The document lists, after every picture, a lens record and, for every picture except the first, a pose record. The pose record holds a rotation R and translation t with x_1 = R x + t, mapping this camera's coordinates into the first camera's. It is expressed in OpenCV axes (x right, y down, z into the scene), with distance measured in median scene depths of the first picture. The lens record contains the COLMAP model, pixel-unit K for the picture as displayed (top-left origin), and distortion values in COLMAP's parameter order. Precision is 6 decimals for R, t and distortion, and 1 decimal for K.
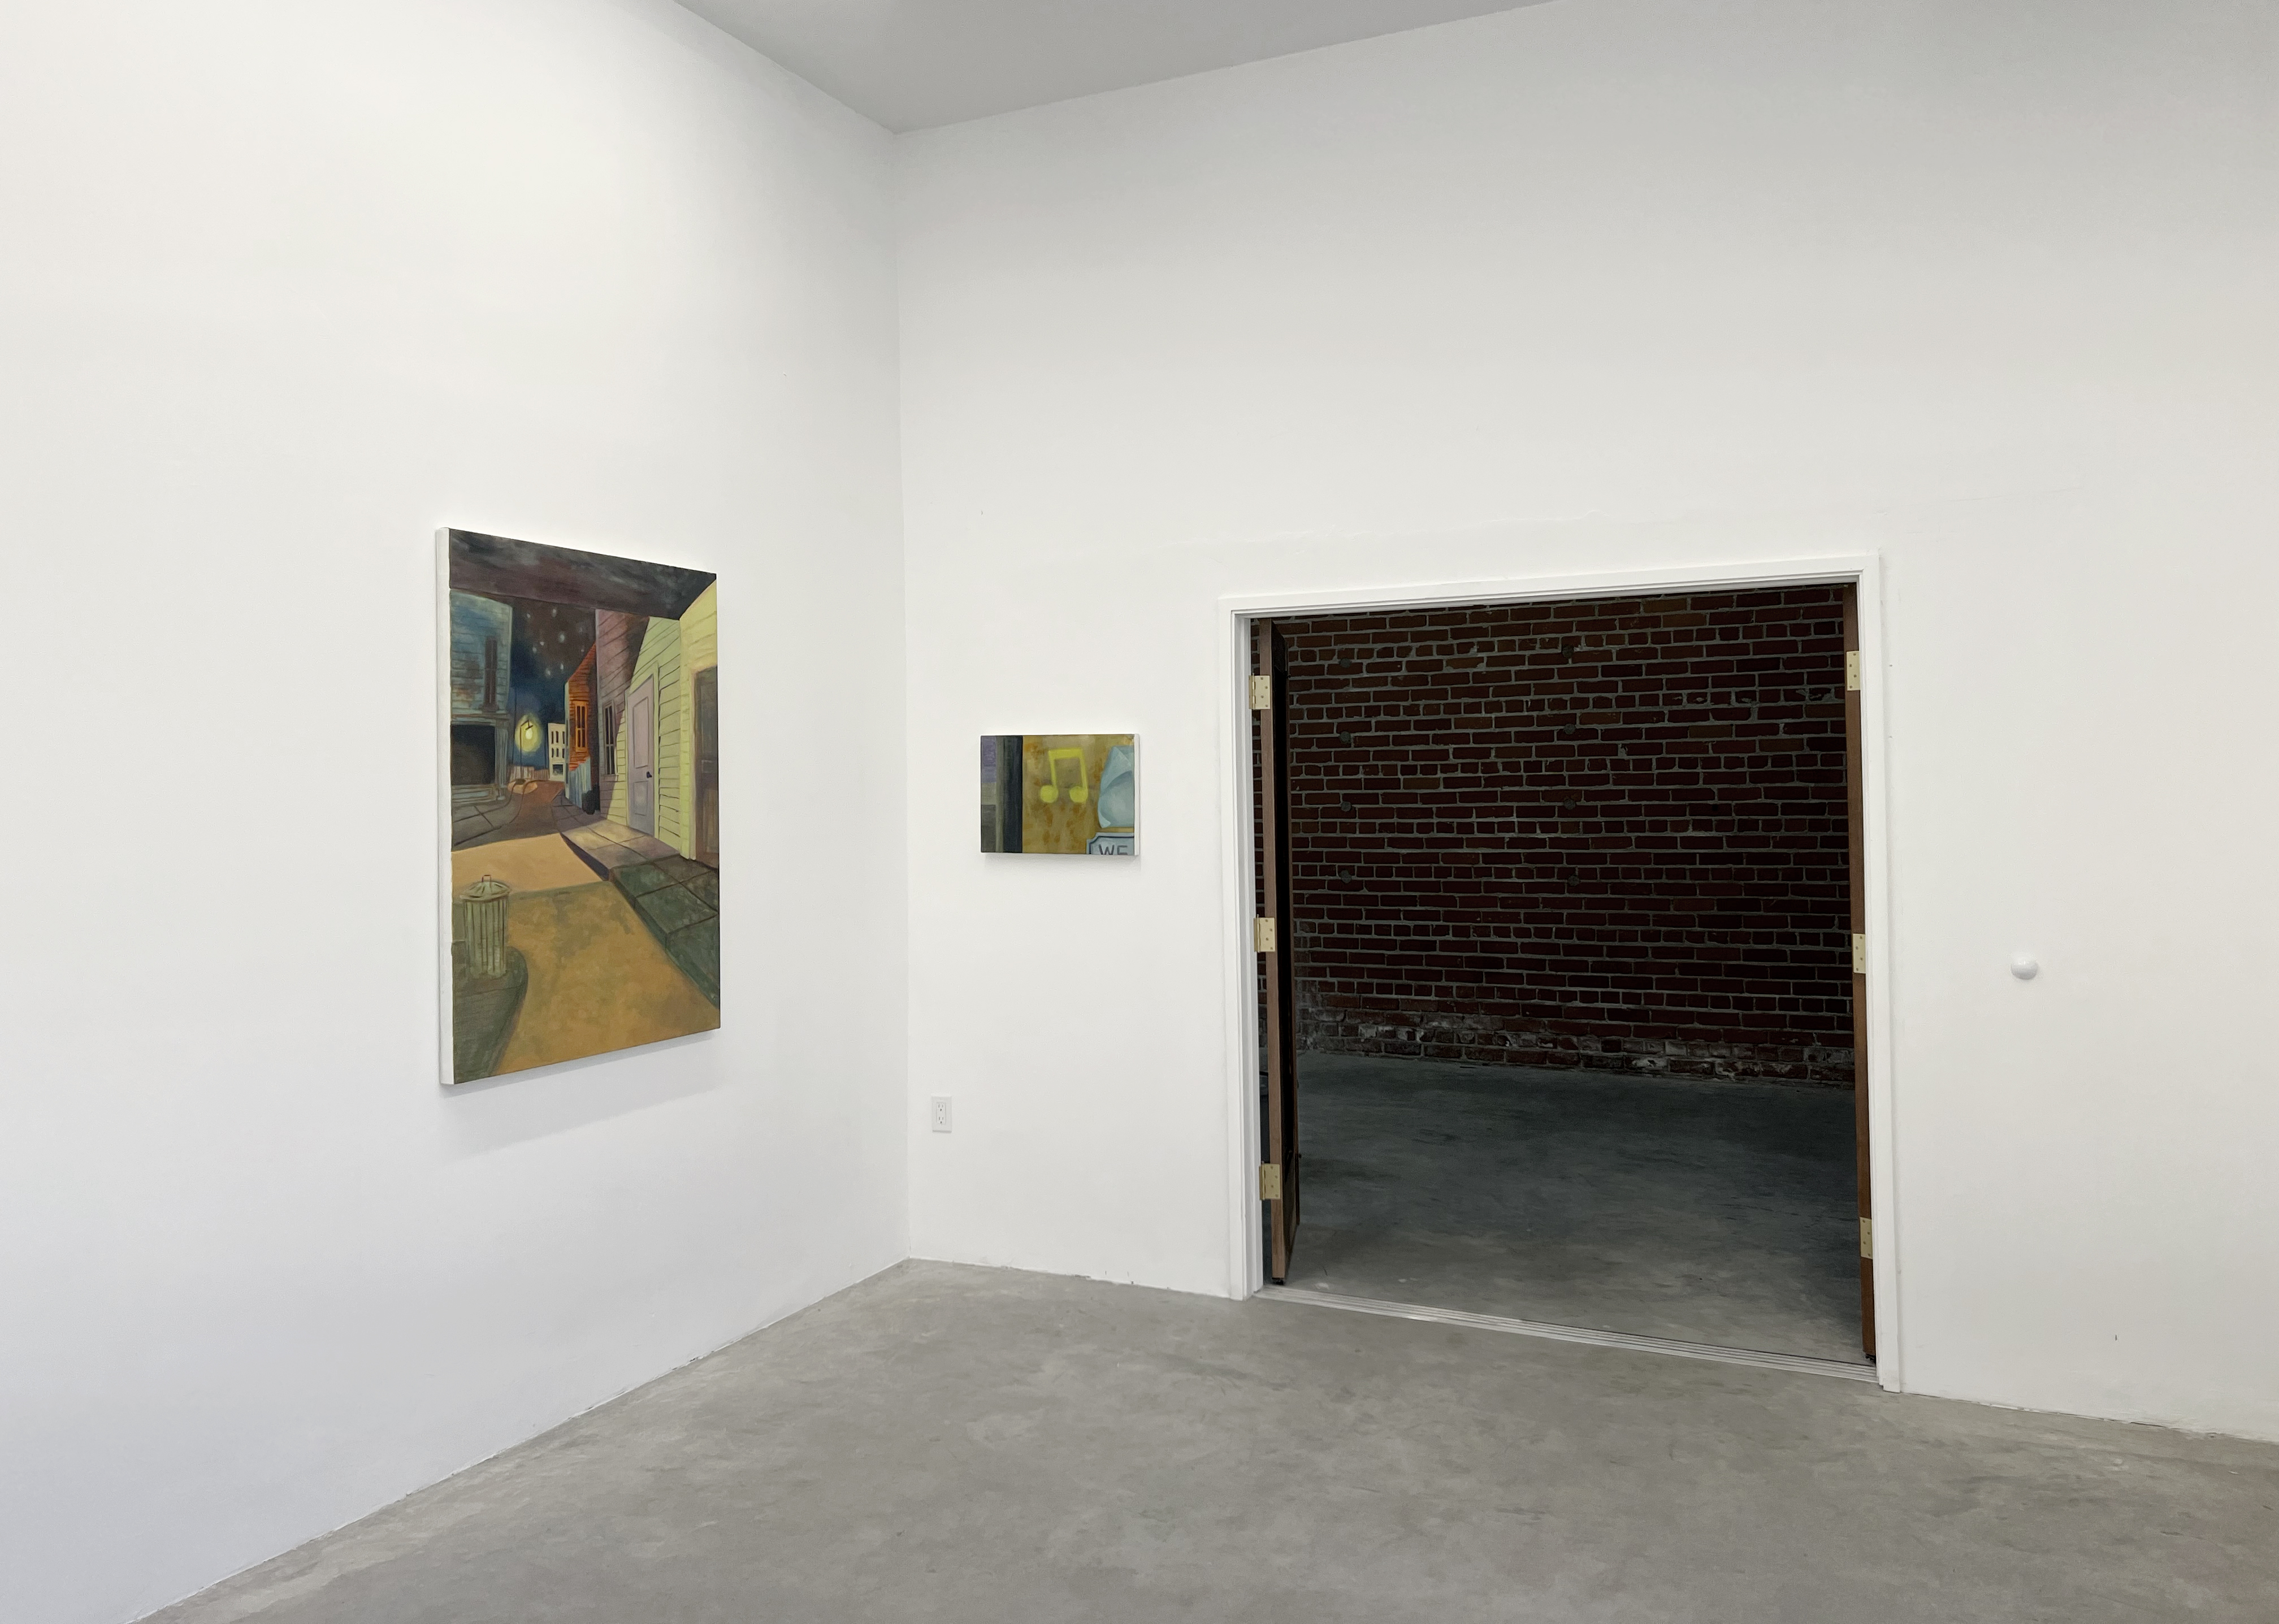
lens RADIAL K [[1692.5, 0, 1095.6], [0, 1692.5, 773.6], [0, 0, 1]] dist [0.080915, 0.001611]
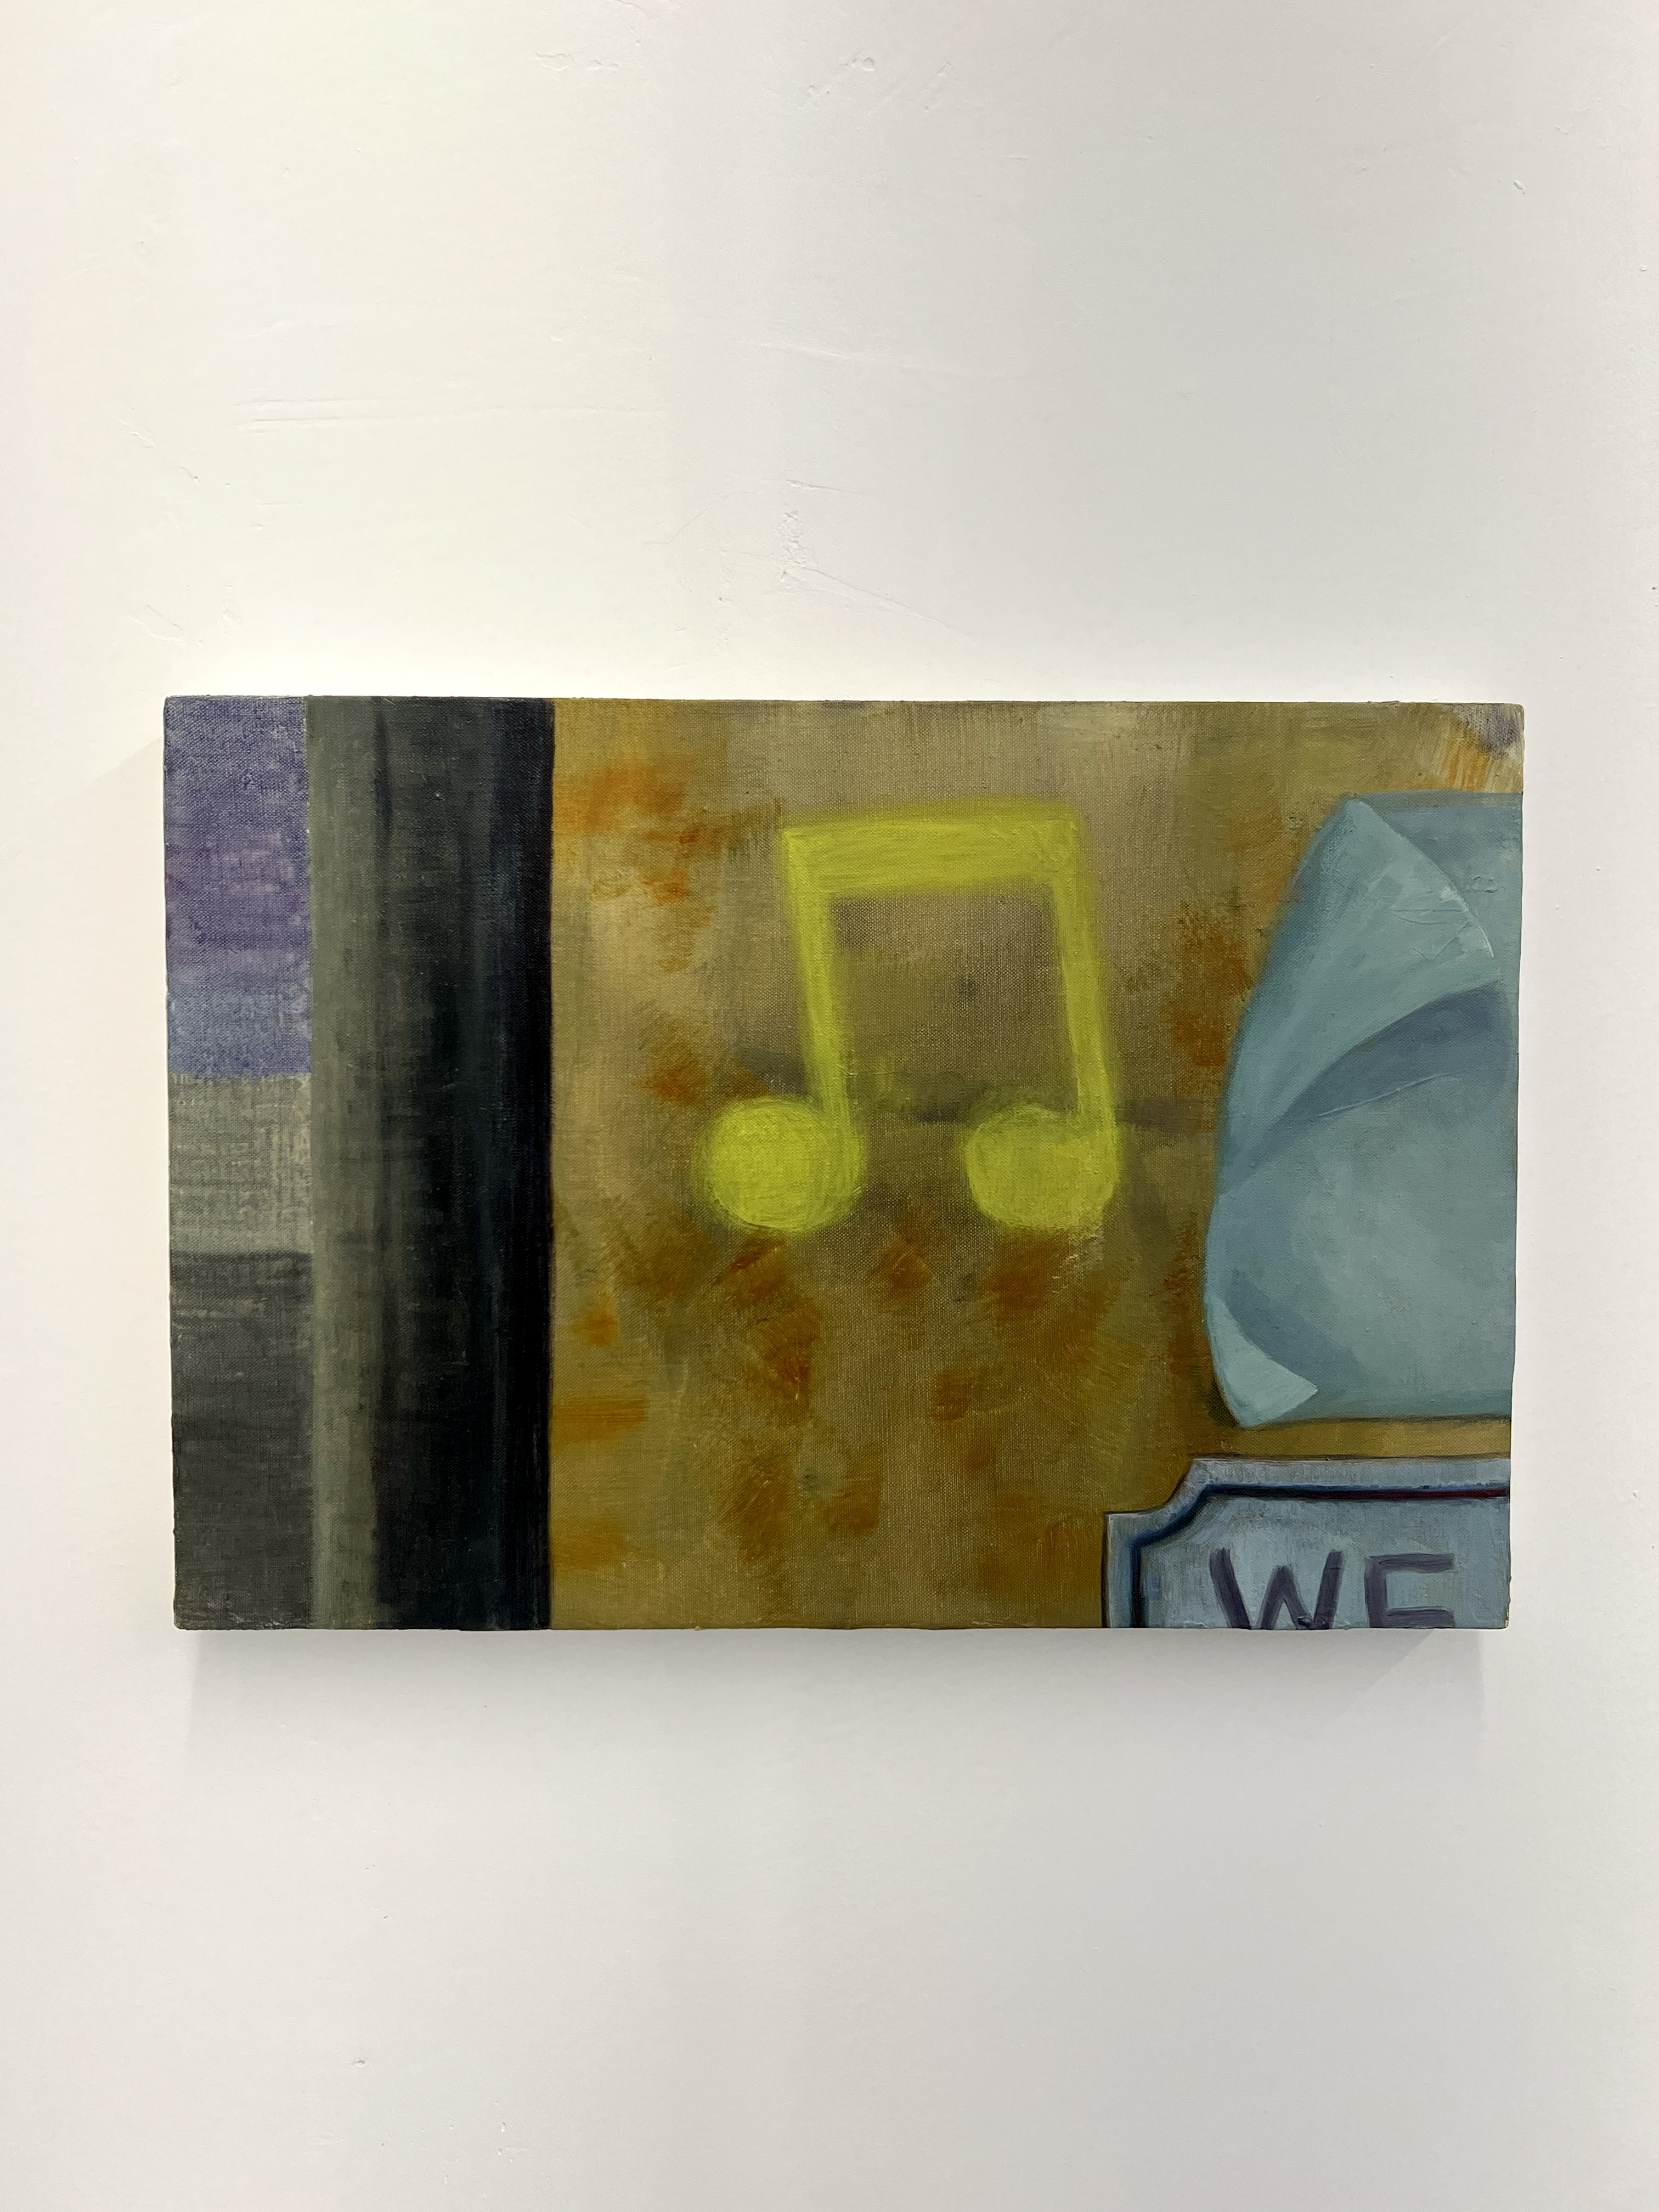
lens RADIAL K [[1698.3, 0, 830.3], [0, 1698.3, 1100.7], [0, 0, 1]] dist [0.060221, -0.047131]
pose [[0.895641, -0.013722, 0.444567, -0.081841], [-0.004543, 0.999190, 0.039993, 0.001875], [-0.444755, -0.037839, 0.894853, 0.883681]]
